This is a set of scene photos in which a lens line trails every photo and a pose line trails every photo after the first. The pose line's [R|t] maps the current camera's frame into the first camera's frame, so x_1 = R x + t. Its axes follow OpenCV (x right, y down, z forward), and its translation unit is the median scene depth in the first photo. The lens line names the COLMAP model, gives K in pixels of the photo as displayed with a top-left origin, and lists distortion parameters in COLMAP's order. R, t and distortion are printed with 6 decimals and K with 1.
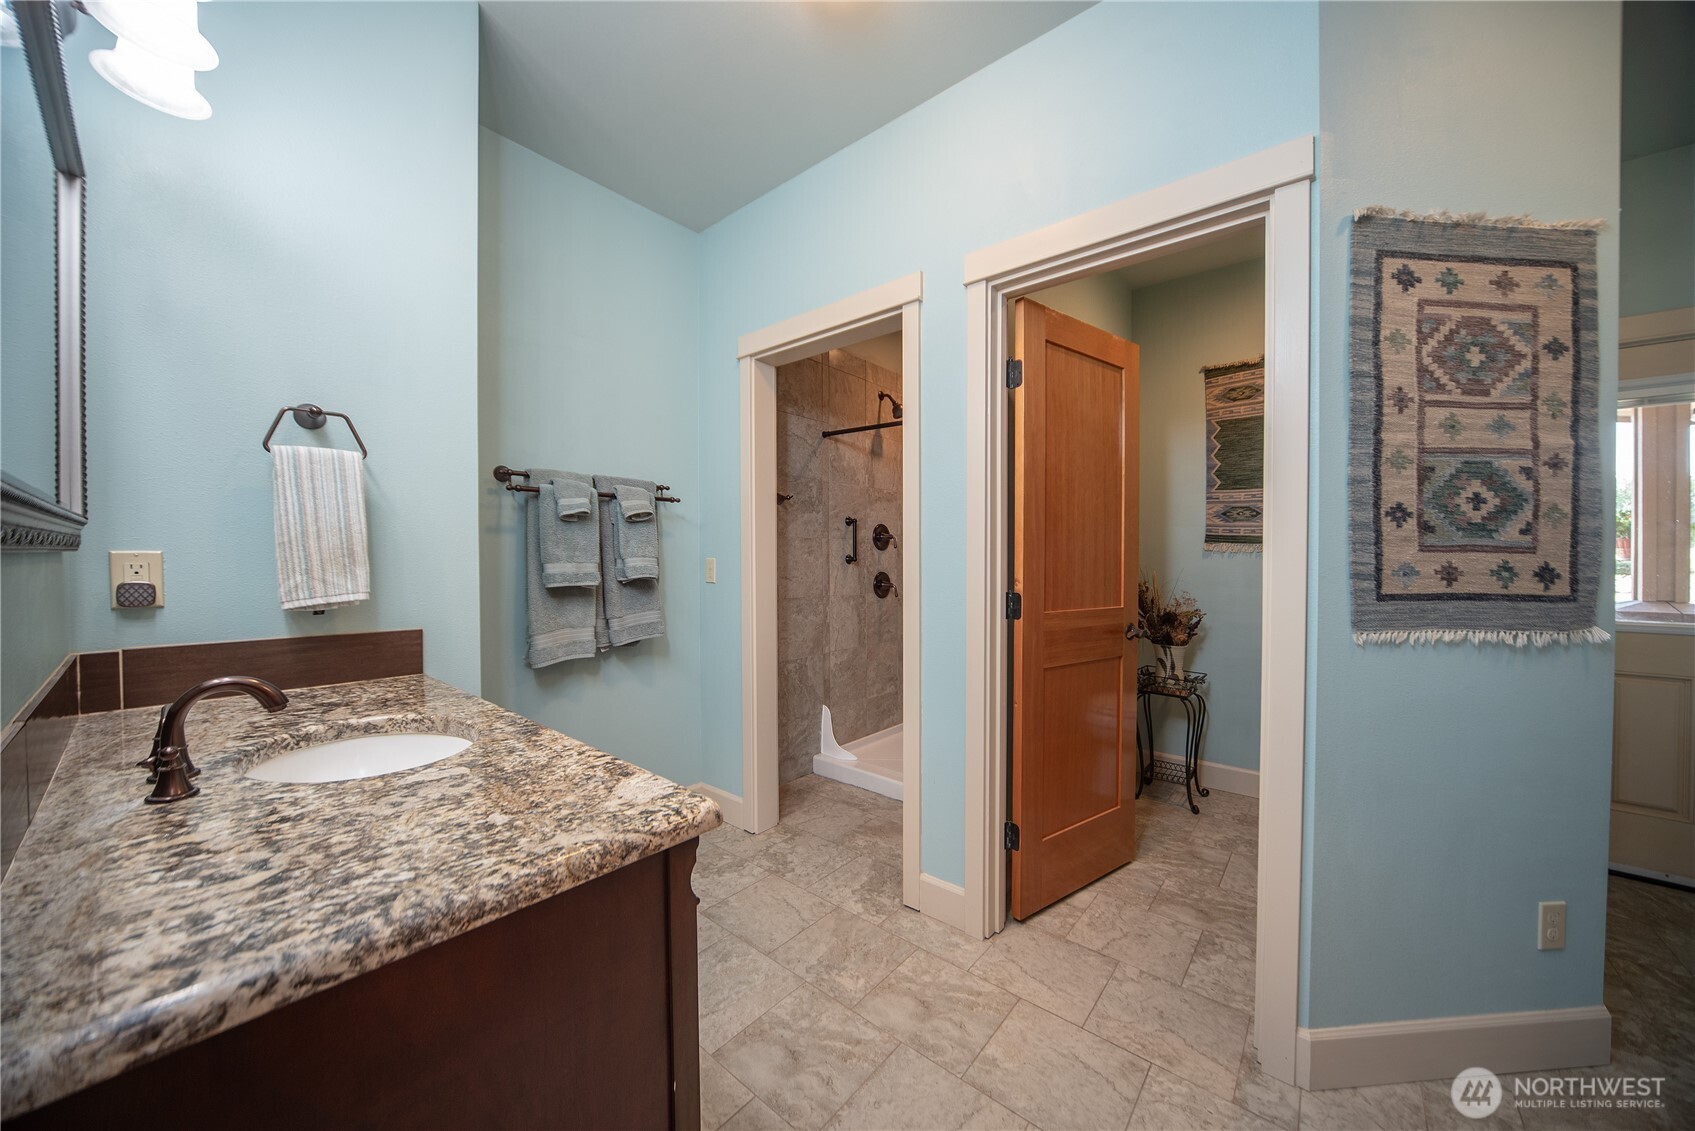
lens RADIAL K [[589.9, 0, 845.3], [0, 589.9, 559.1], [0, 0, 1]] dist [-0.002013, -0.000017]
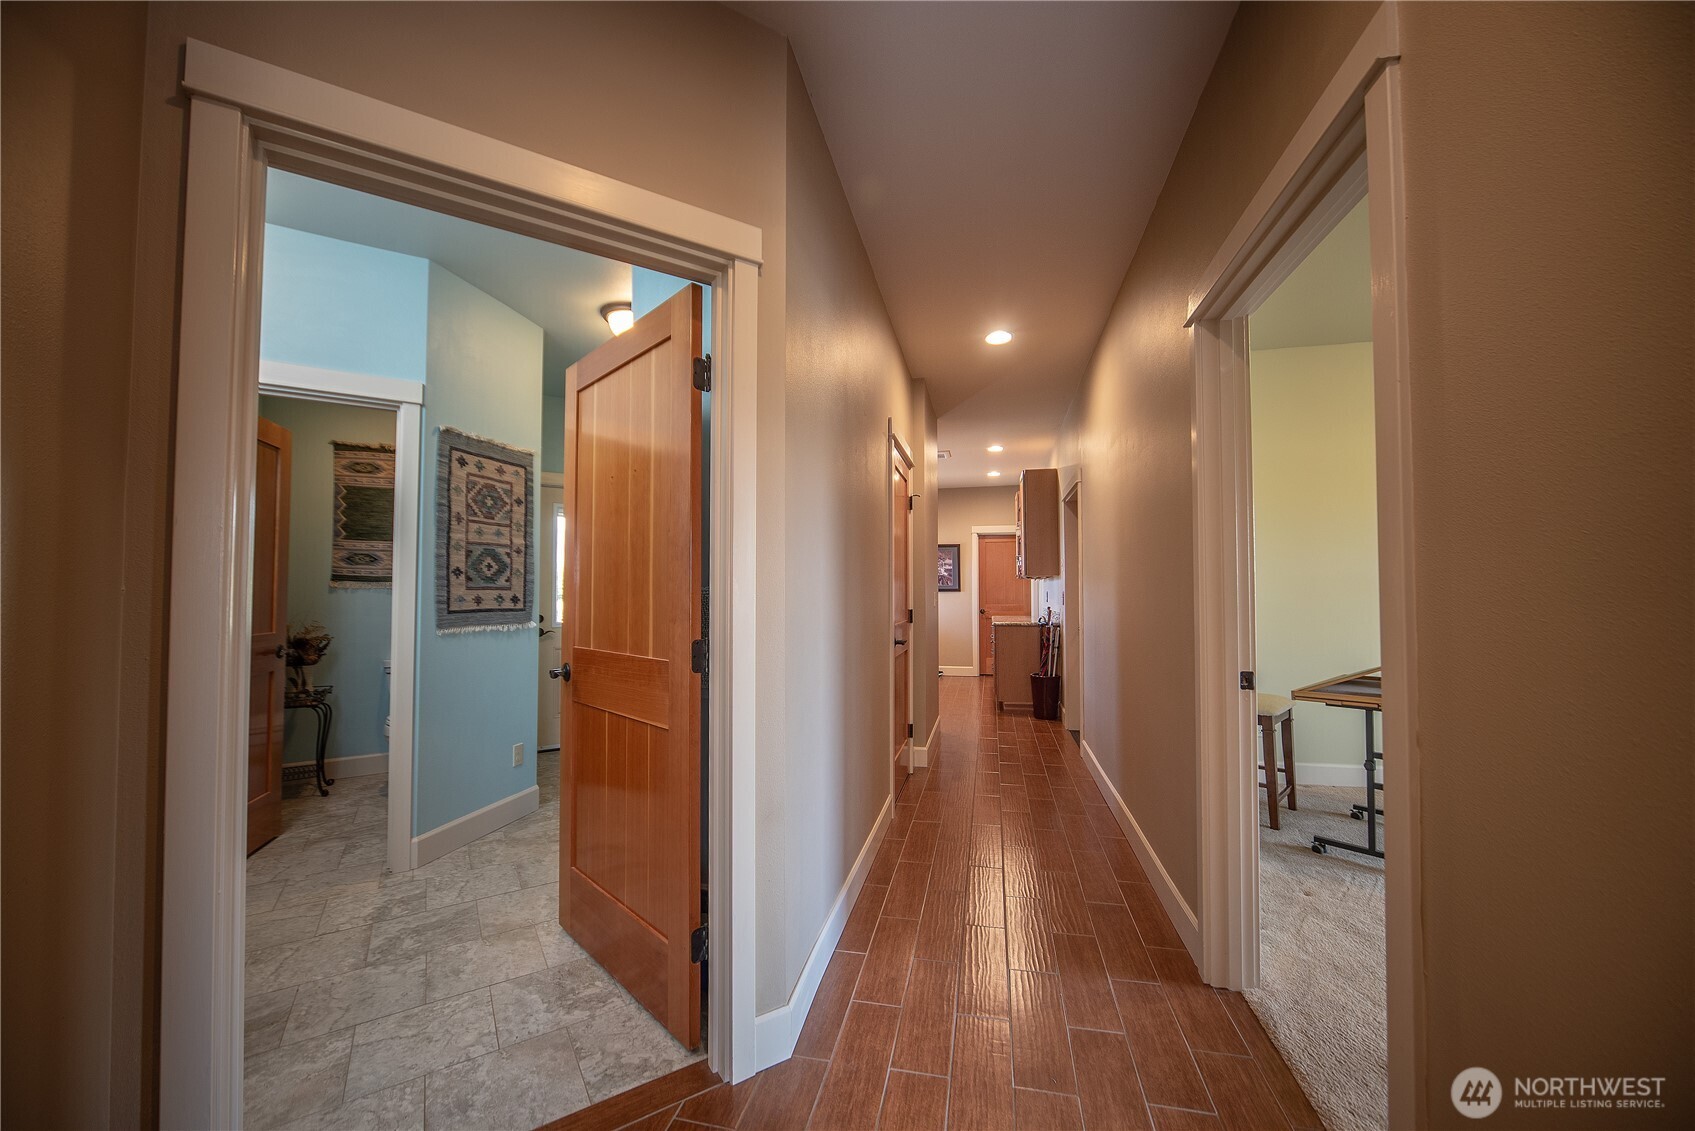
lens RADIAL K [[584.5, 0, 851.8], [0, 584.5, 569.0], [0, 0, 1]] dist [-0.023880, 0.000027]
pose [[0.241103, 0.027442, 0.970111, -0.695604], [0.011414, 0.999451, -0.031108, -0.007338], [-0.970432, 0.018573, 0.240657, -0.830420]]
